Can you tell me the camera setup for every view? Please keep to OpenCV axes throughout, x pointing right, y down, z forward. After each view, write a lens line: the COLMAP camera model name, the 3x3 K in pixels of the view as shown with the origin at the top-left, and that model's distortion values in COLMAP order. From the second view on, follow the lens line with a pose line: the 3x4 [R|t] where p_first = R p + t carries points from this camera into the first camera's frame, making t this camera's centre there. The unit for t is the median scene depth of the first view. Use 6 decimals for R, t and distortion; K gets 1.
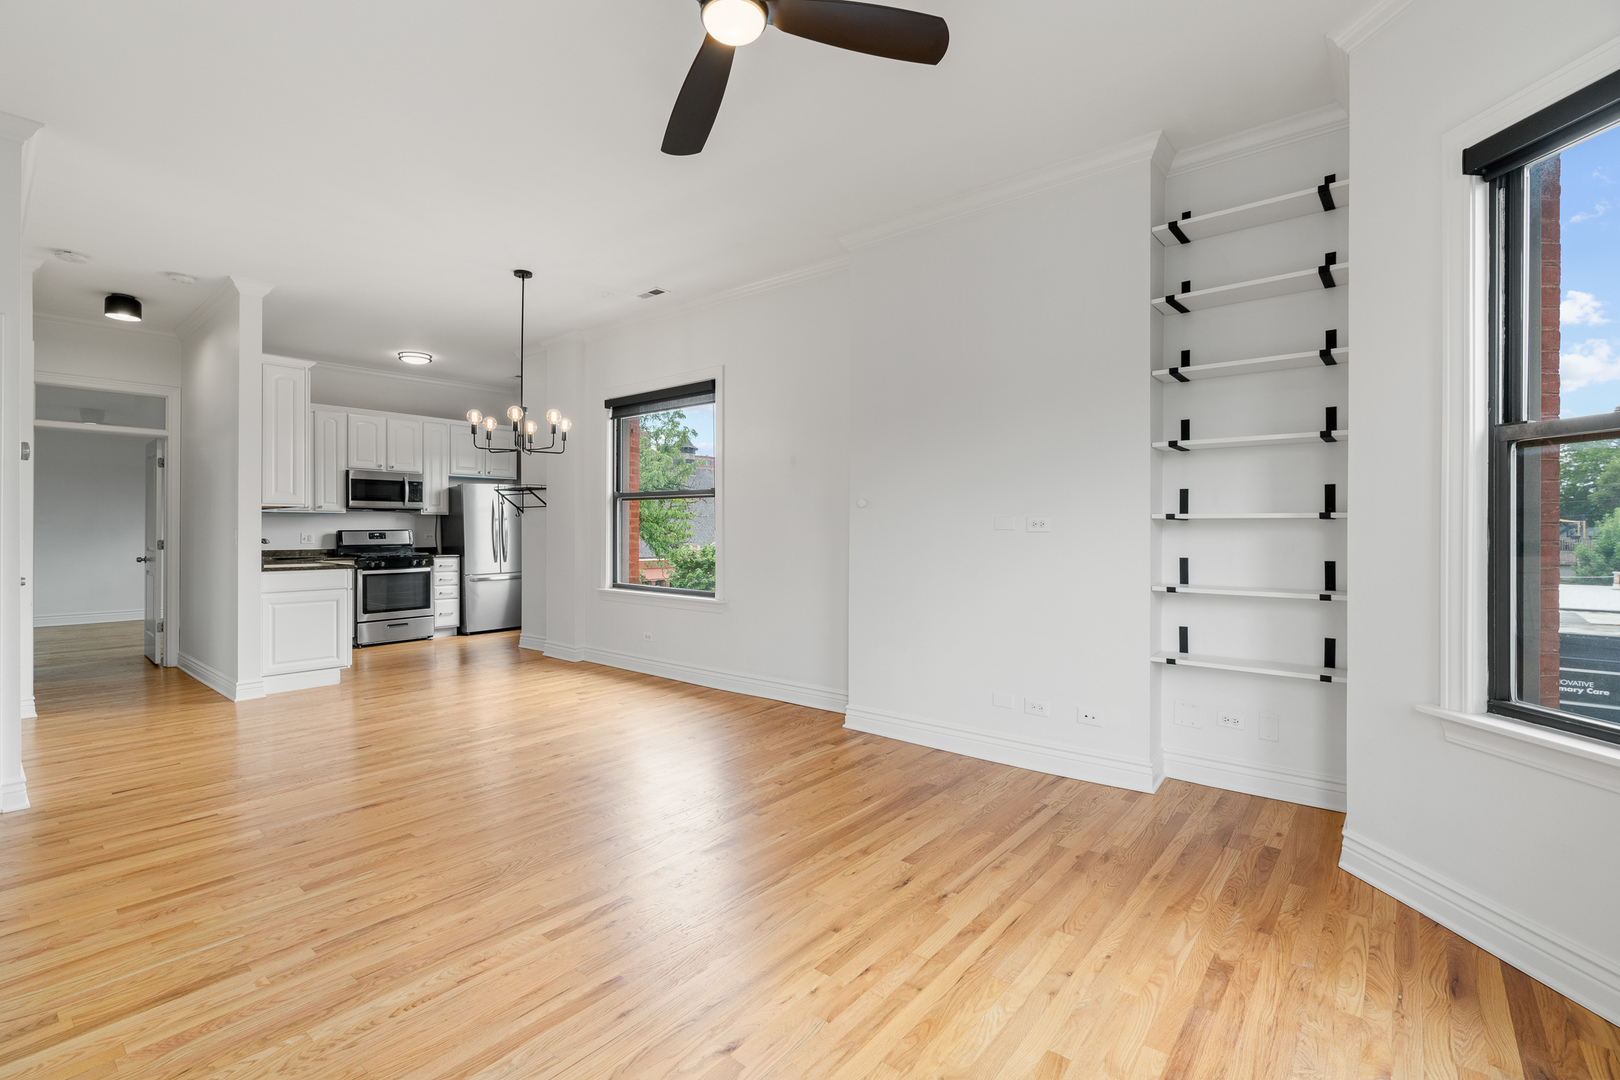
lens RADIAL K [[732.1, 0, 814.0], [0, 732.1, 530.9], [0, 0, 1]] dist [-0.000644, 0.000281]
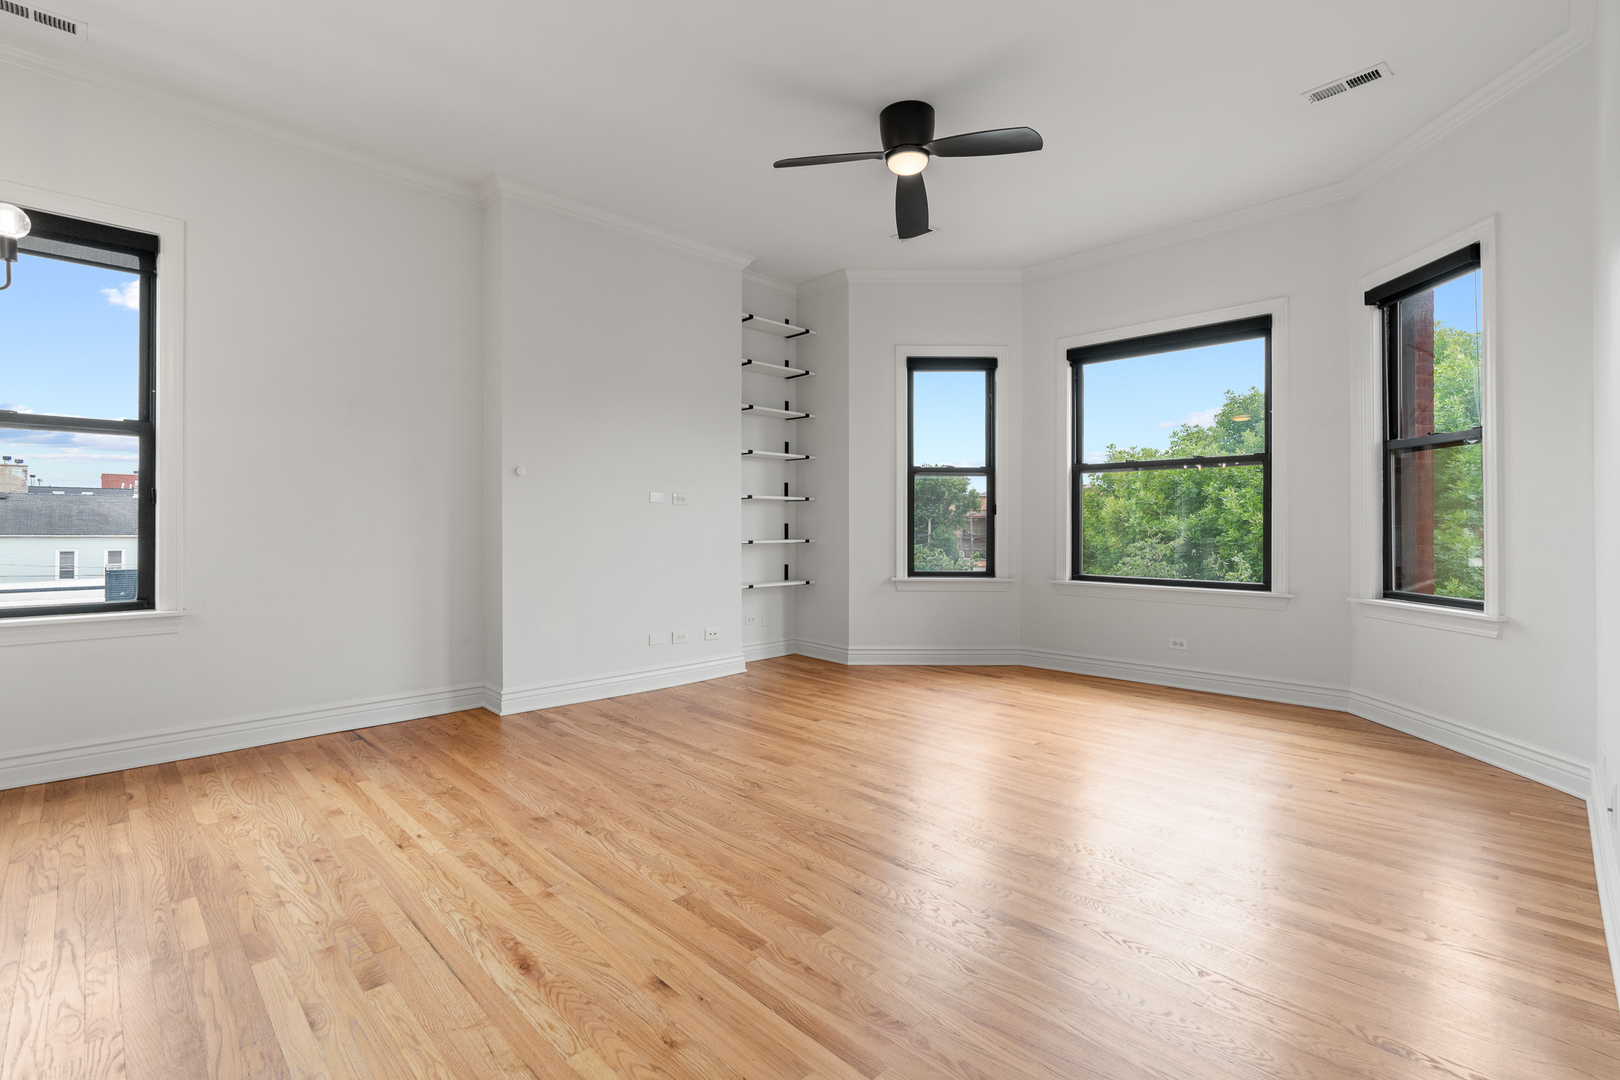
lens RADIAL K [[732.1, 0, 814.0], [0, 732.1, 530.9], [0, 0, 1]] dist [-0.000644, 0.000281]
pose [[0.092872, -0.007559, 0.995649, -0.473954], [0.002442, 0.999970, 0.007364, 0.017803], [-0.995675, 0.001747, 0.092887, 0.302071]]
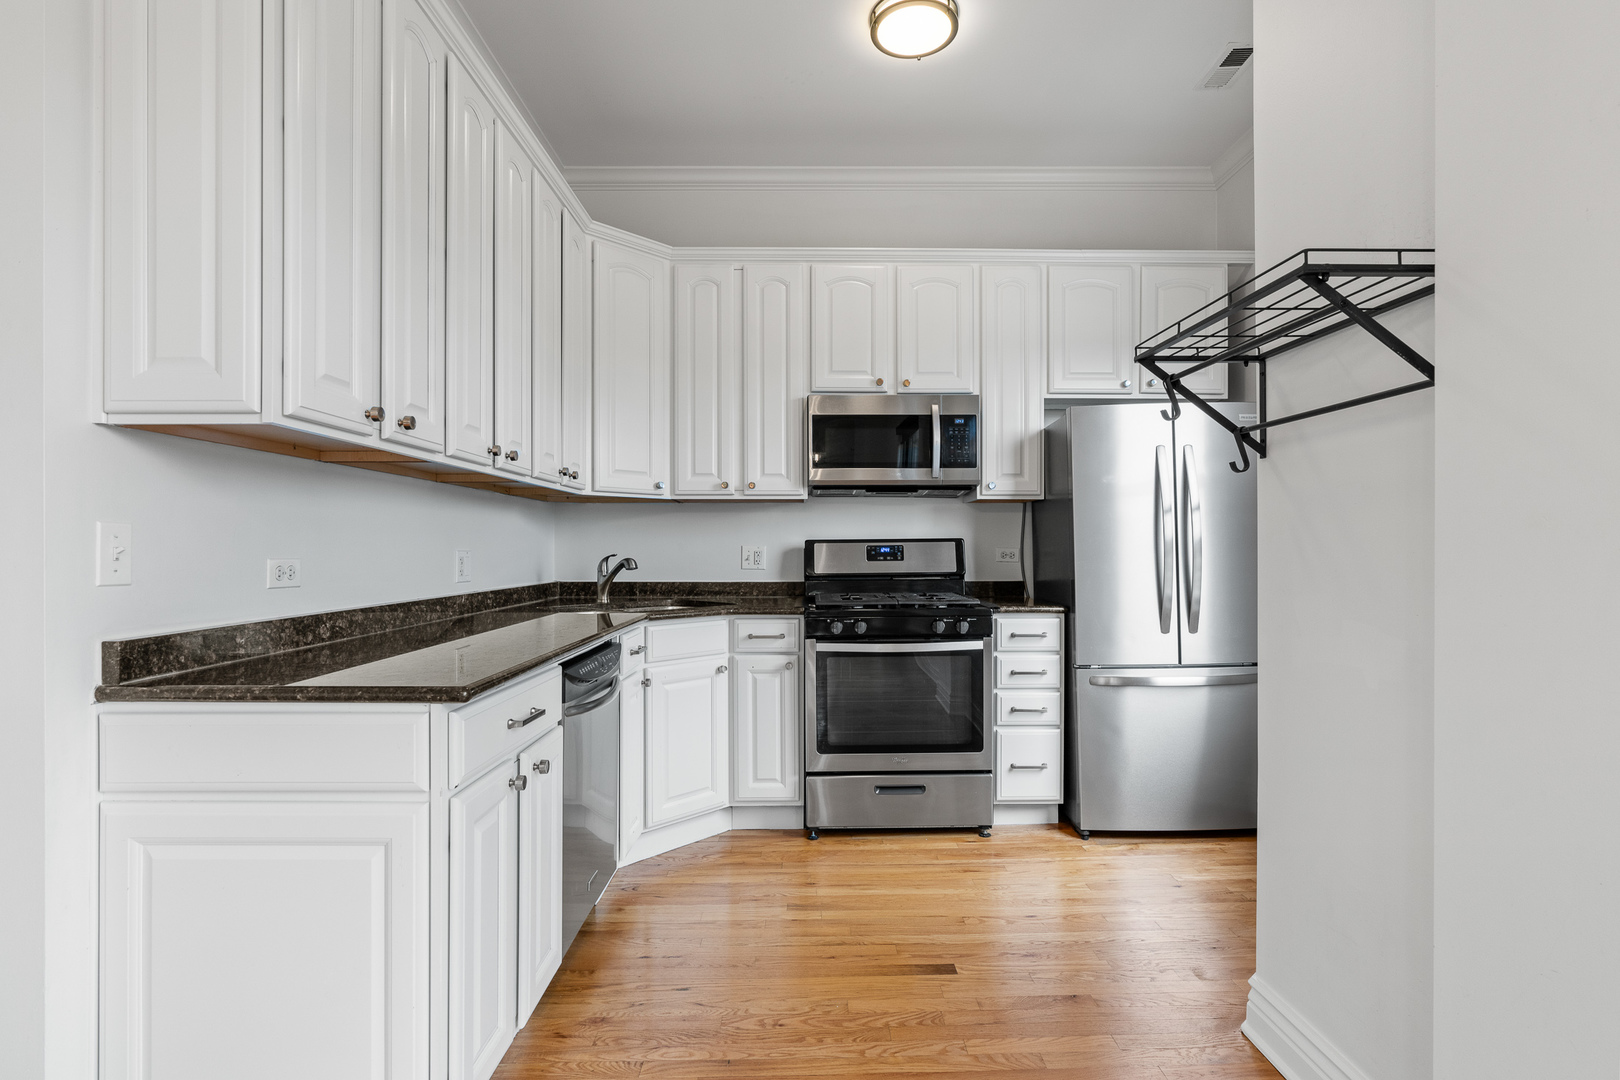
lens RADIAL K [[782.7, 0, 810.0], [0, 782.7, 540.0], [0, 0, 1]] dist [-0.005367, -0.000043]
pose [[0.643436, -0.006956, -0.765468, -0.286699], [-0.001745, 0.999943, -0.010553, 0.004154], [0.765498, 0.008126, 0.643387, 0.697448]]
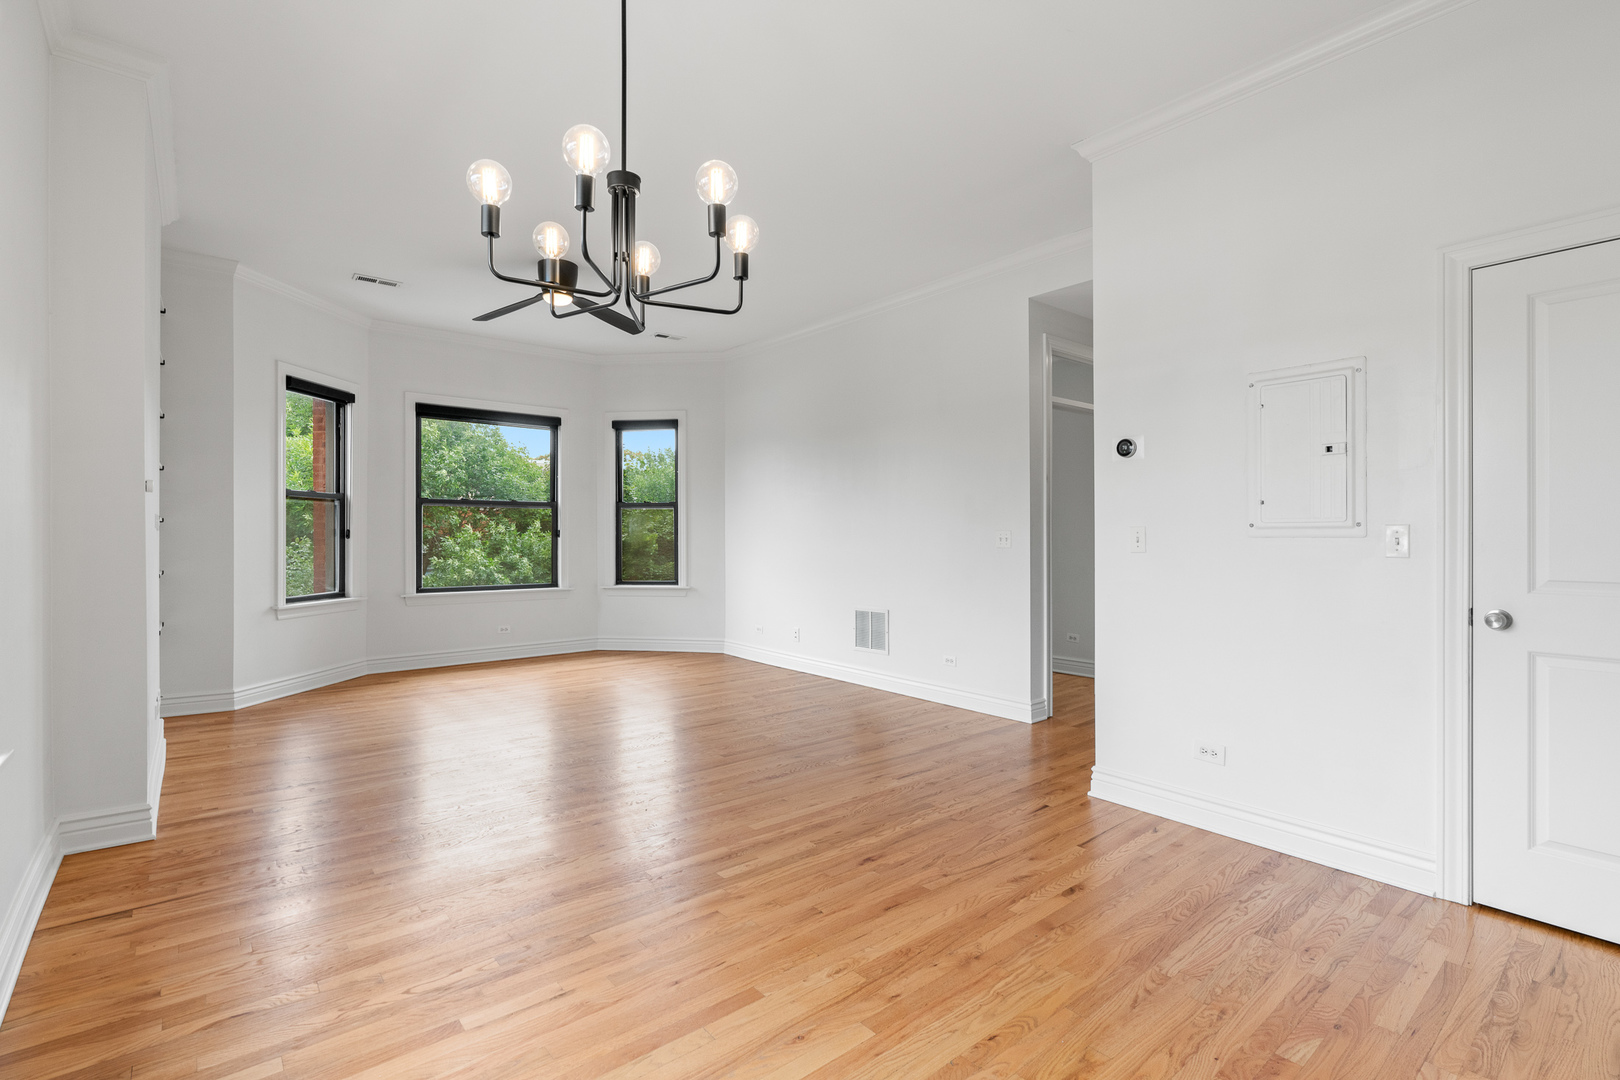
lens RADIAL K [[746.0, 0, 810.0], [0, 746.0, 540.0], [0, 0, 1]] dist [0.000414, 0.000488]
pose [[-0.982720, -0.002758, 0.185079, -0.362508], [-0.001446, 0.999973, 0.007225, 0.003064], [-0.185094, 0.006832, -0.982697, 0.873802]]
